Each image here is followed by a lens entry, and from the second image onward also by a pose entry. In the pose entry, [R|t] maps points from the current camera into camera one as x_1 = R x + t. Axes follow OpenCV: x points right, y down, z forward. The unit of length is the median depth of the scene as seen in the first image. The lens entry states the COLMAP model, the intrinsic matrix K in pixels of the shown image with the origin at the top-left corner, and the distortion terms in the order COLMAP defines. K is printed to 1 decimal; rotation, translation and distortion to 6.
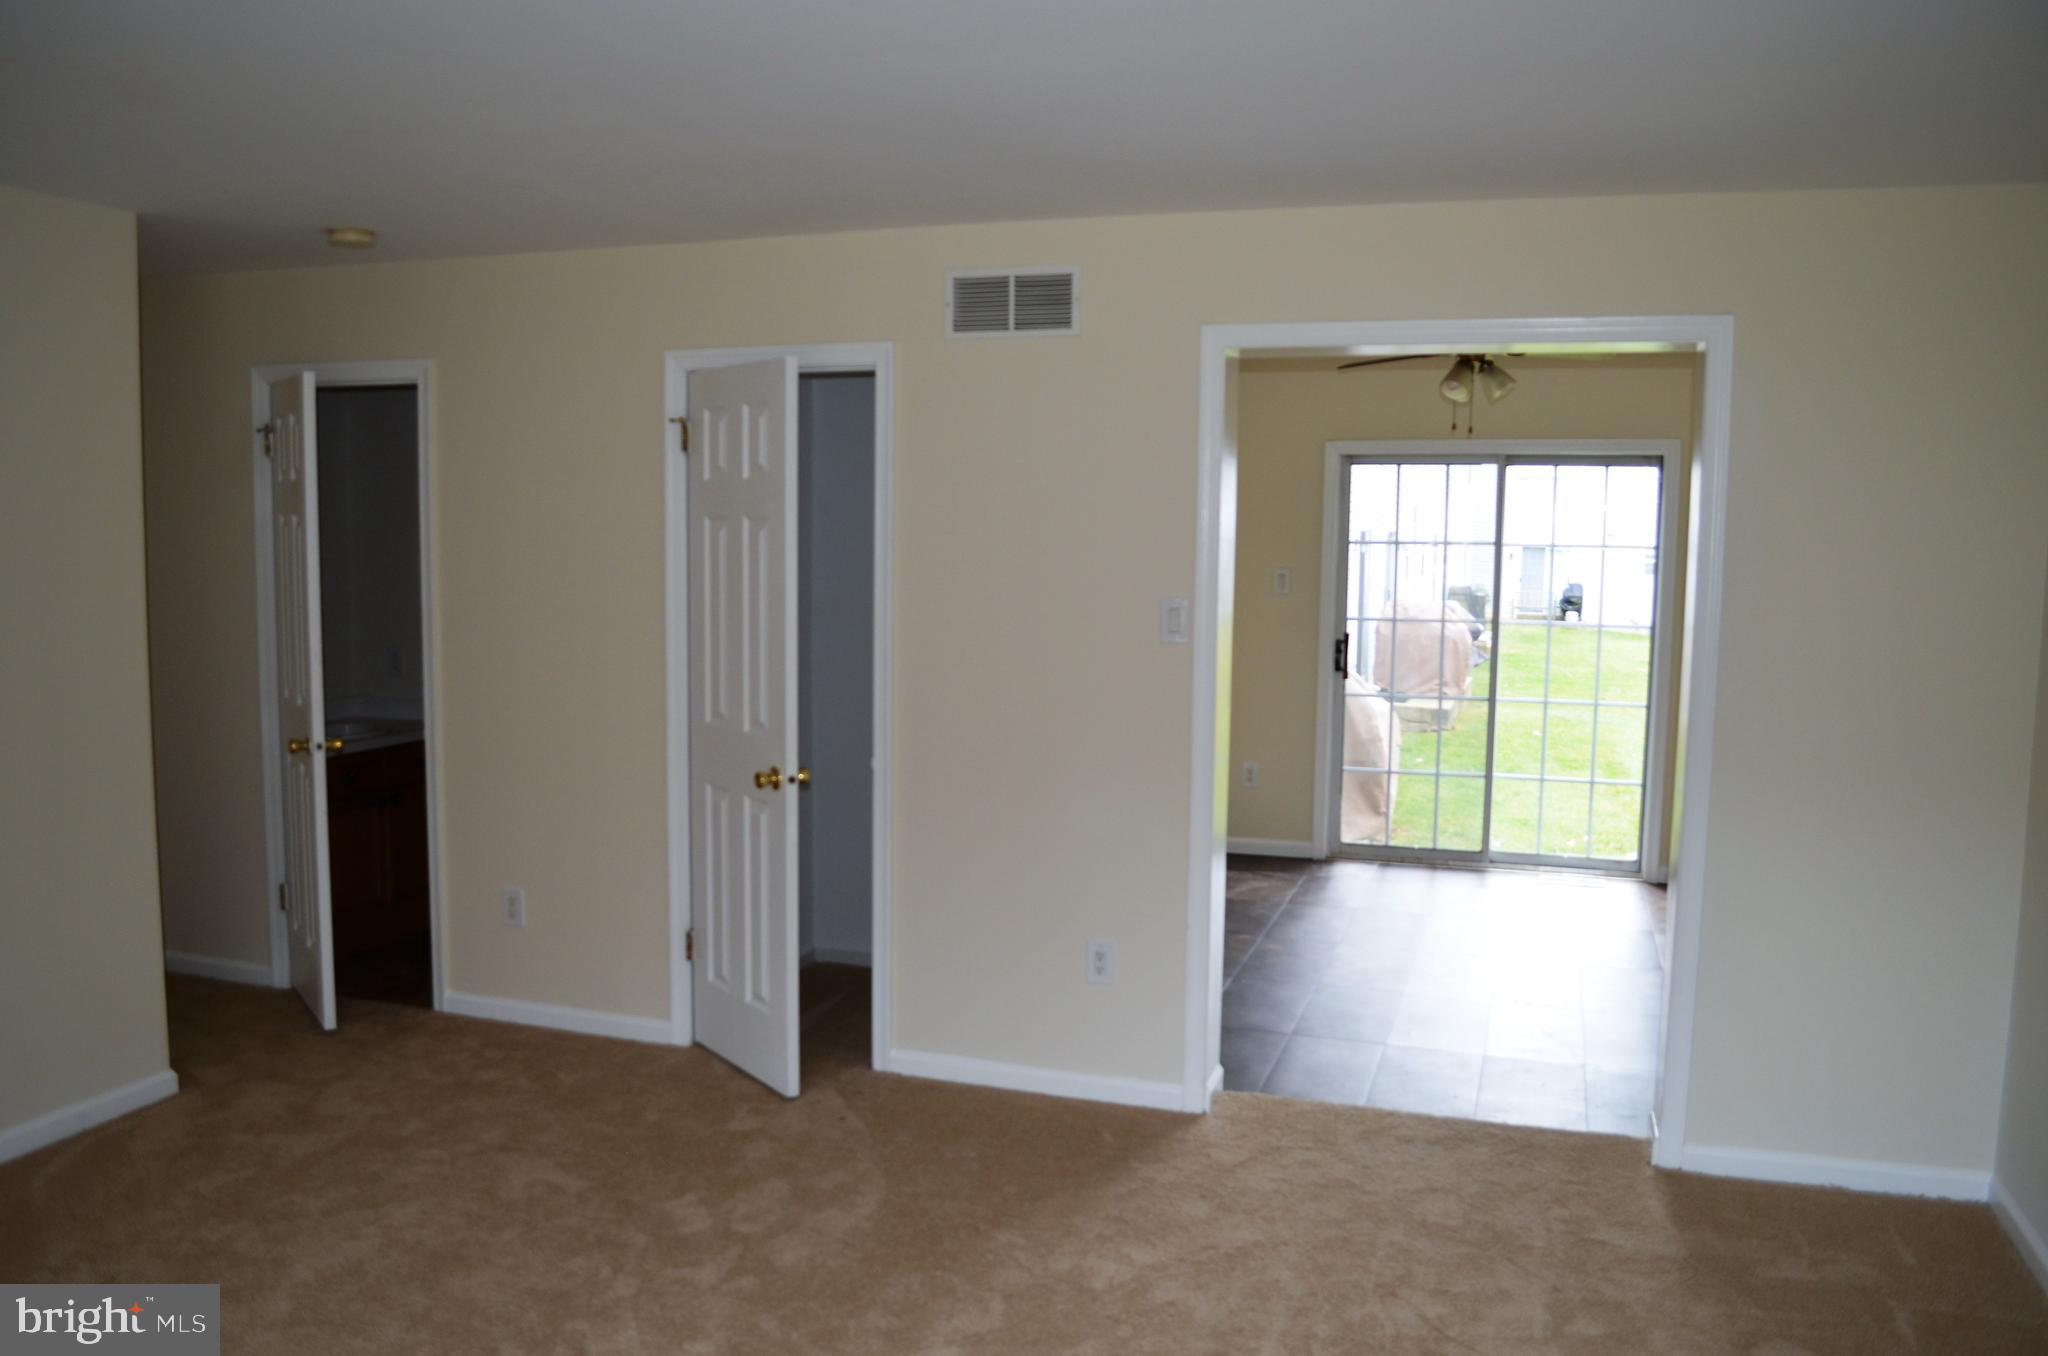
lens RADIAL K [[1672.0, 0, 929.0], [0, 1672.0, 681.5], [0, 0, 1]] dist [-0.087854, 0.009747]
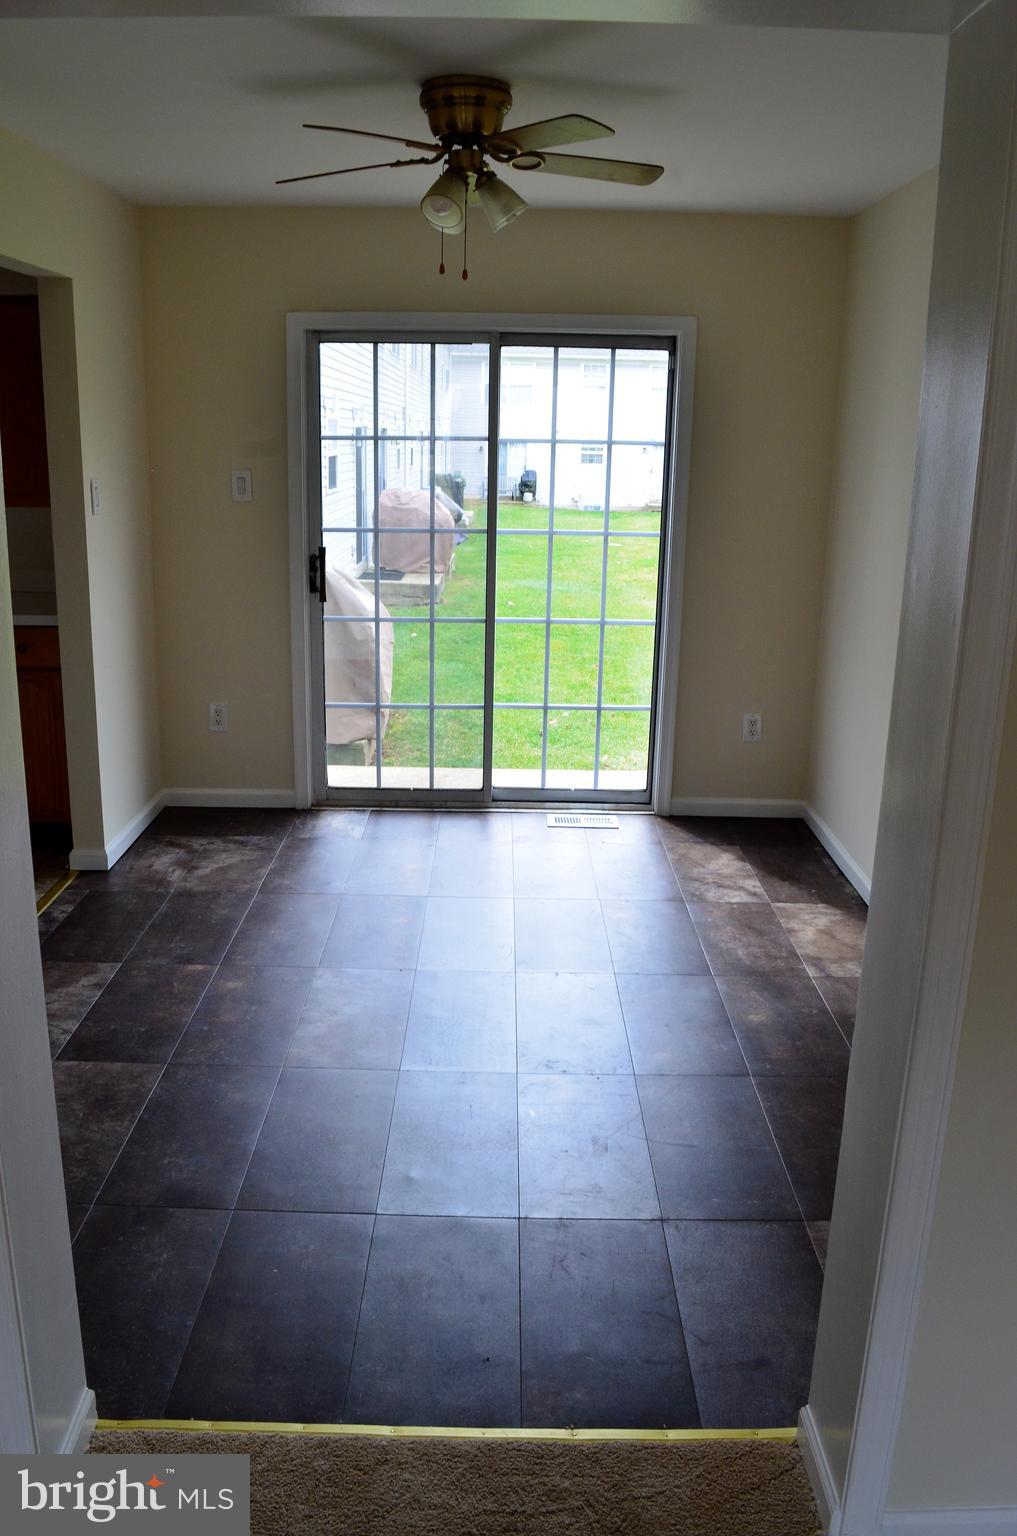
lens RADIAL K [[1254.0, 0, 518.6], [0, 1254.0, 738.6], [0, 0, 1]] dist [-0.087854, 0.009747]
pose [[0.932154, -0.077819, 0.353601, 0.113486], [0.022689, 0.987265, 0.157460, -0.030935], [-0.361351, -0.138755, 0.922048, 0.368871]]
